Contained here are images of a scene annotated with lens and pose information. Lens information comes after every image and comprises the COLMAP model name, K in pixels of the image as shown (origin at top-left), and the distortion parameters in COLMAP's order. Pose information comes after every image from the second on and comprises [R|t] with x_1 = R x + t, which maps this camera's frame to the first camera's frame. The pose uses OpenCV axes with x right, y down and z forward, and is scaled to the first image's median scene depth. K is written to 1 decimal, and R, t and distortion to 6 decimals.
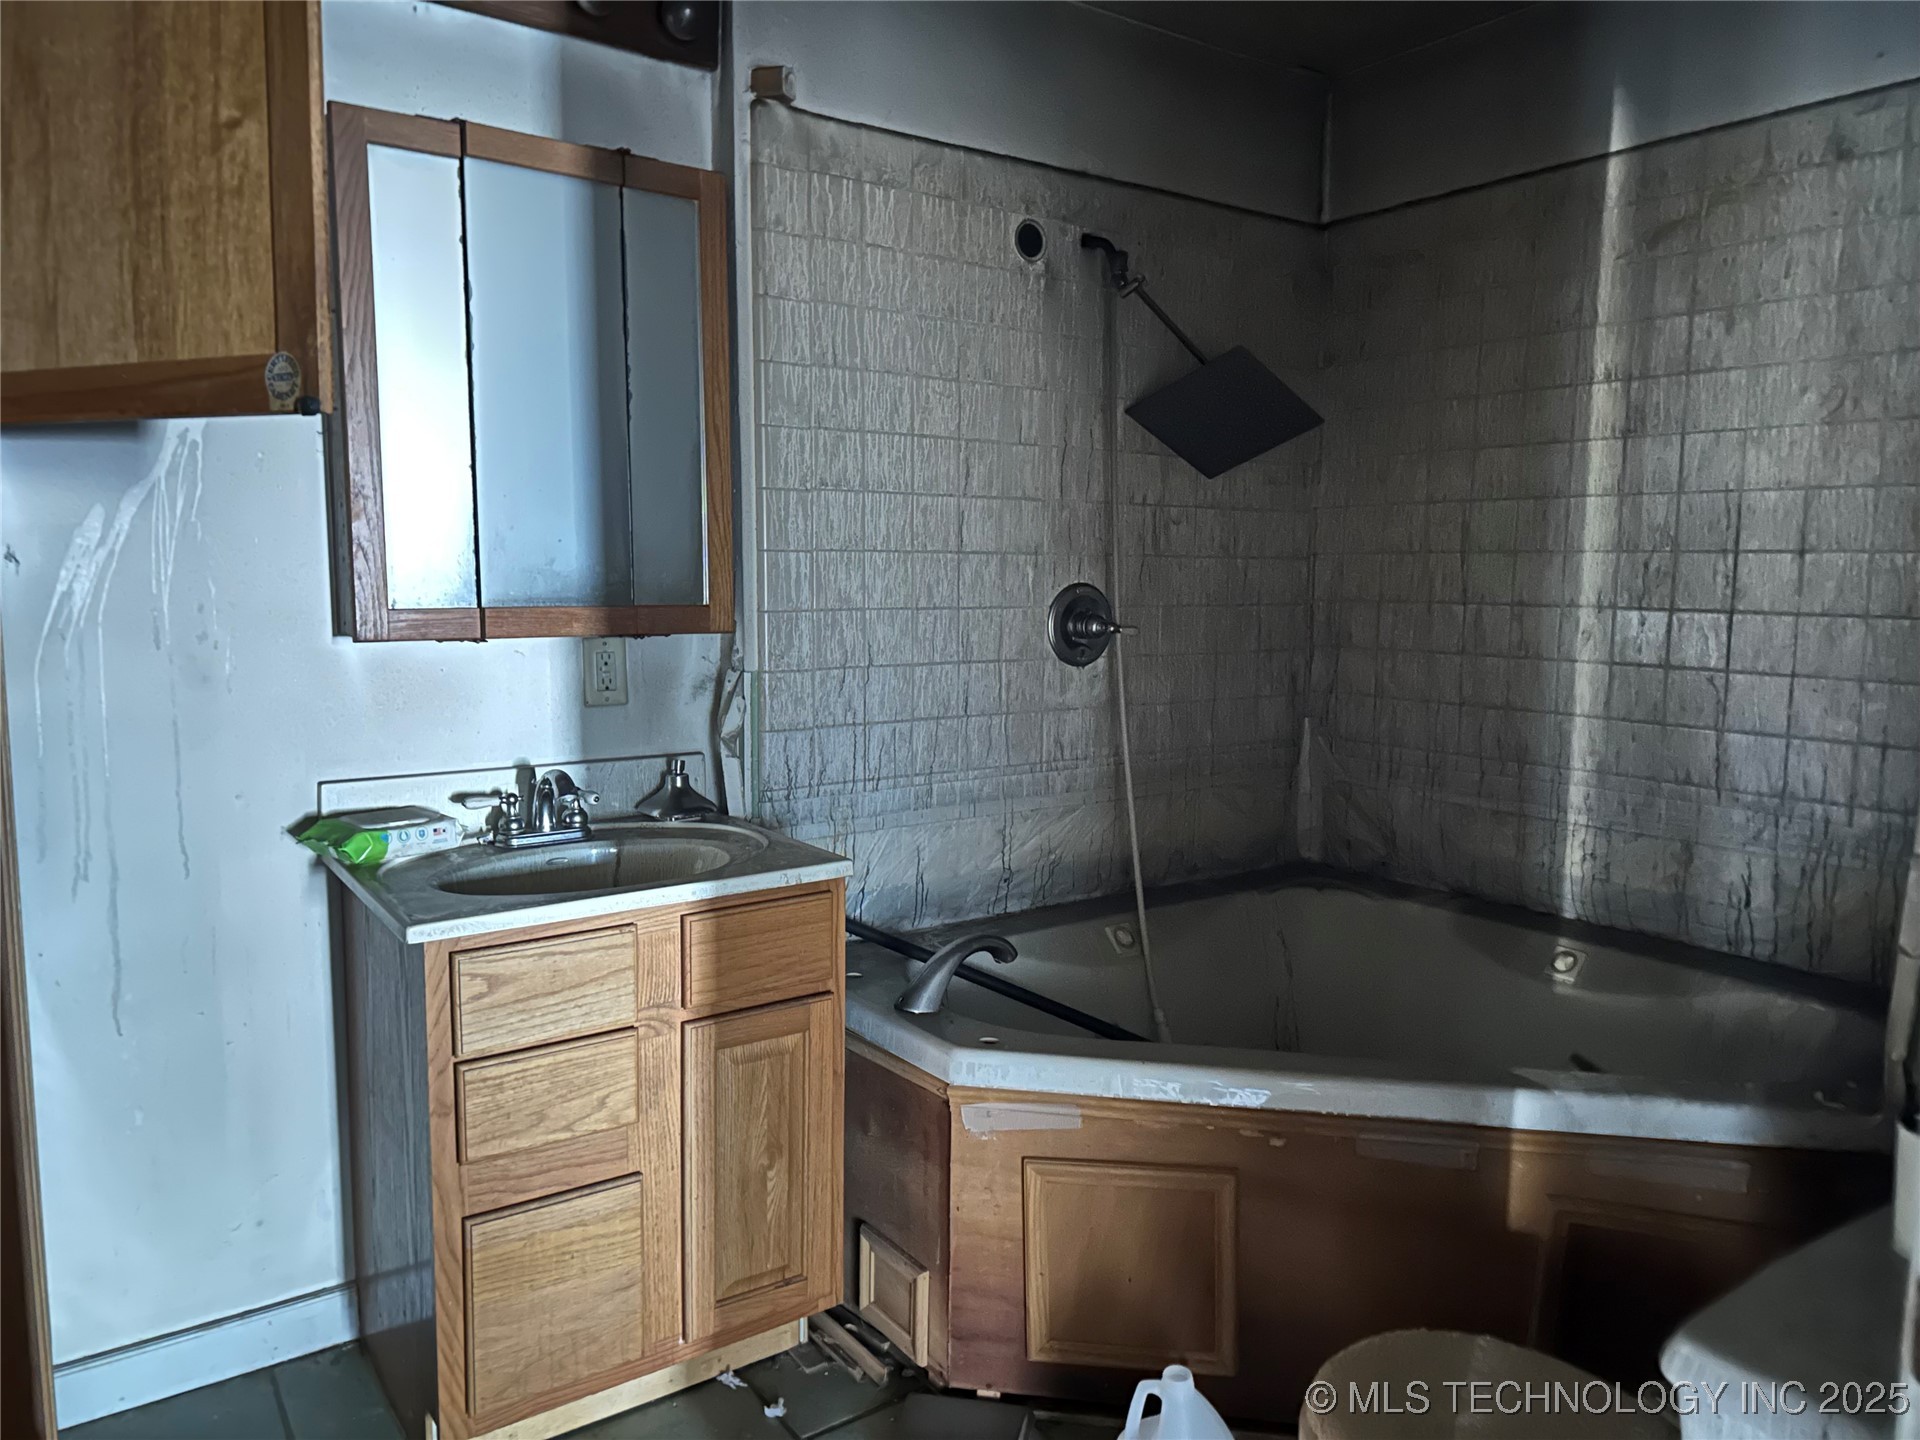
lens RADIAL K [[1356.3, 0, 952.3], [0, 1356.3, 717.4], [0, 0, 1]] dist [0.001386, -0.002016]
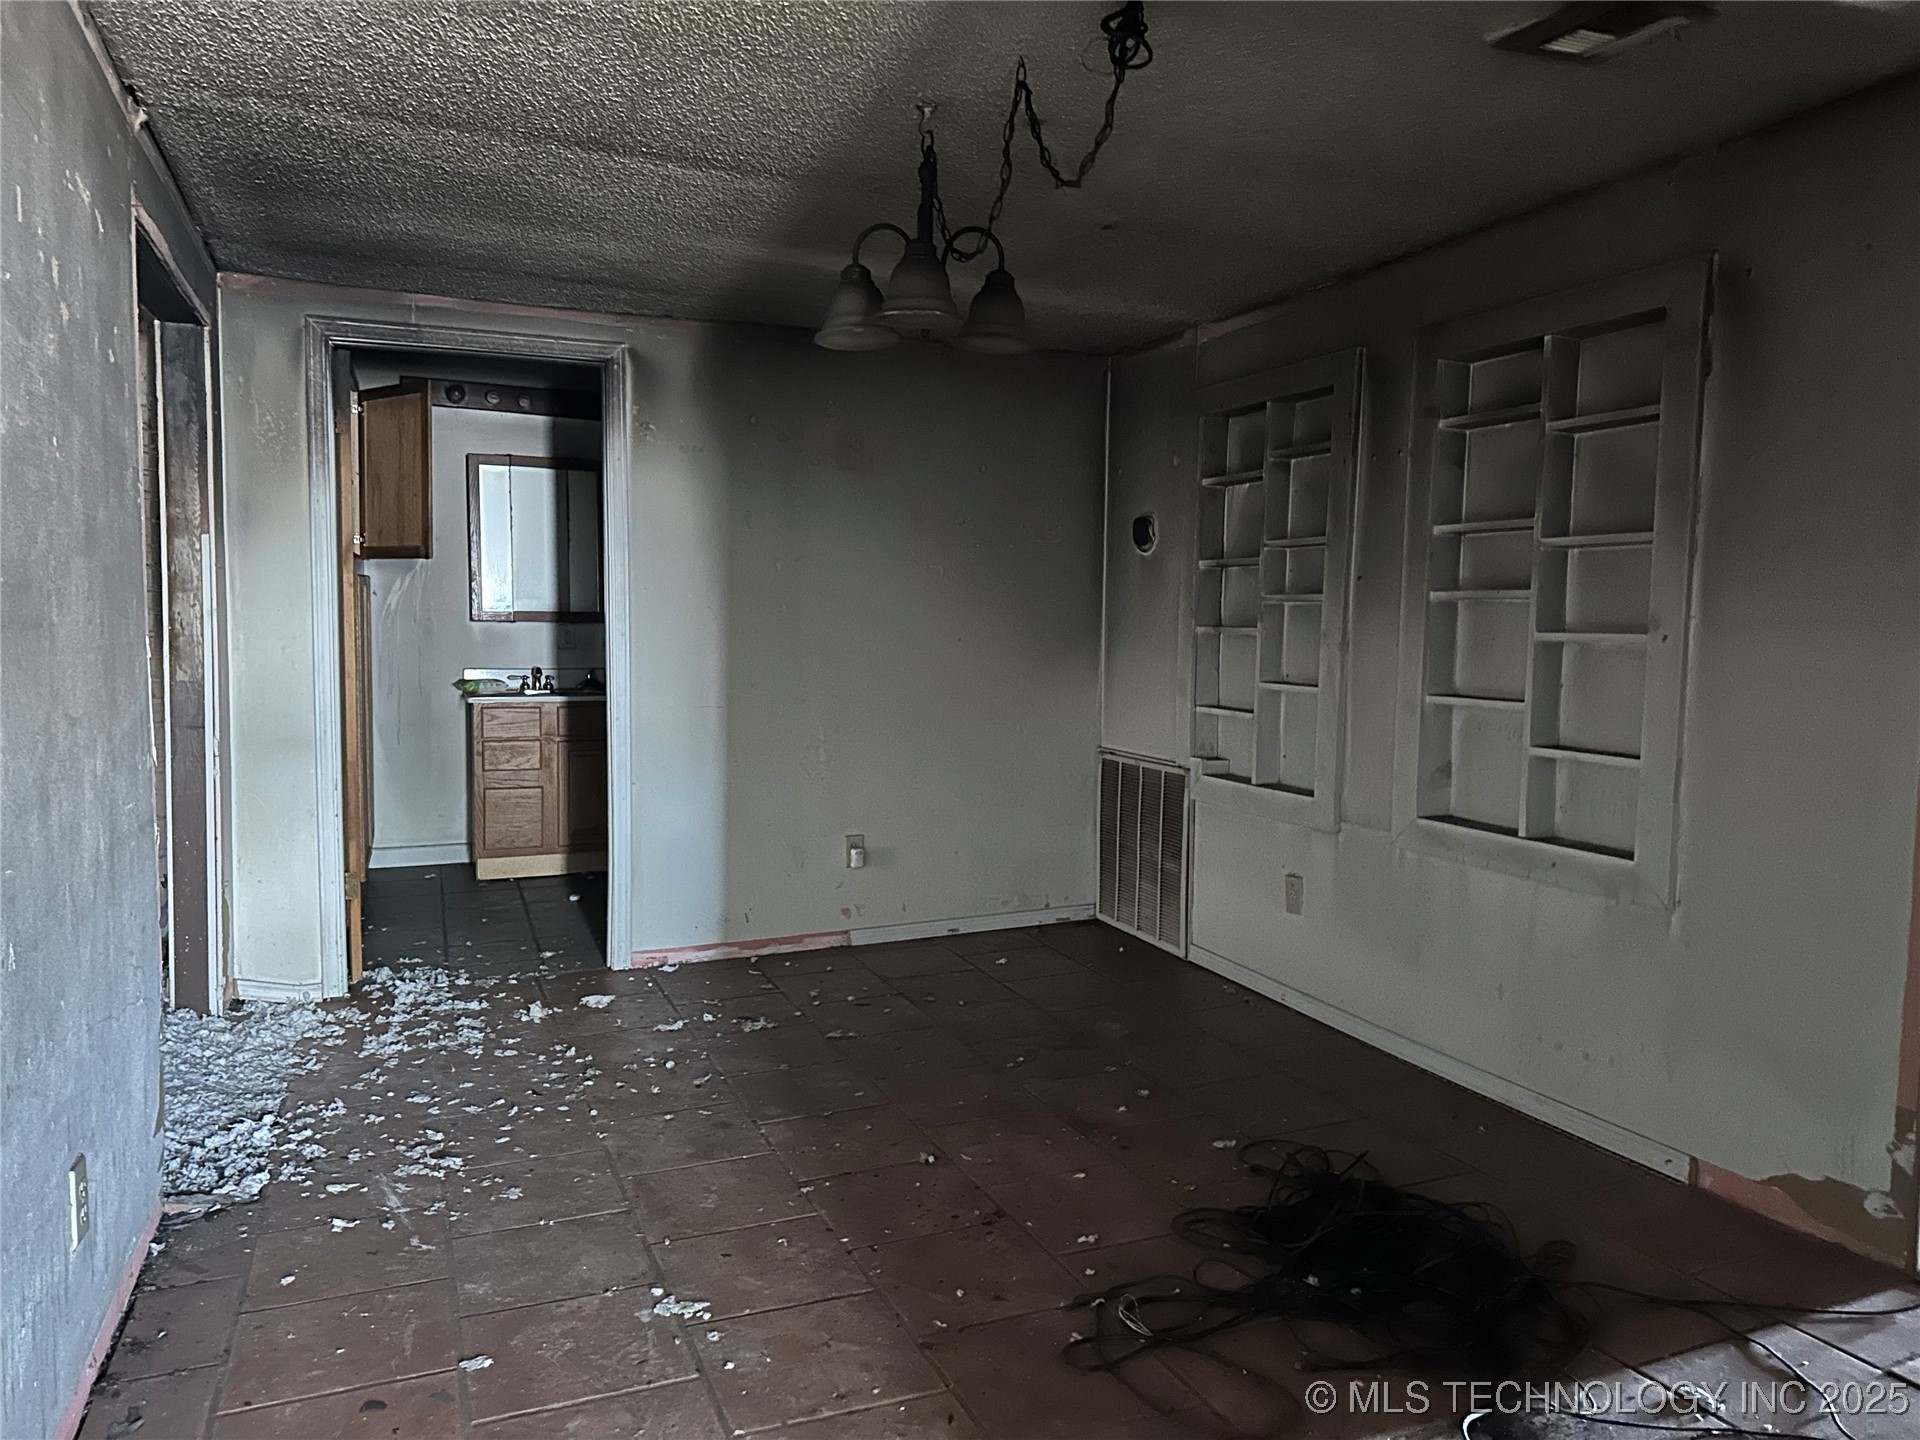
lens RADIAL K [[1356.3, 0, 967.6], [0, 1356.3, 722.0], [0, 0, 1]] dist [0.001386, -0.002016]
pose [[0.975886, 0.021223, -0.217248, 1.361191], [-0.030136, 0.998831, -0.037793, 0.262018], [0.216192, 0.043429, 0.975385, -1.795375]]
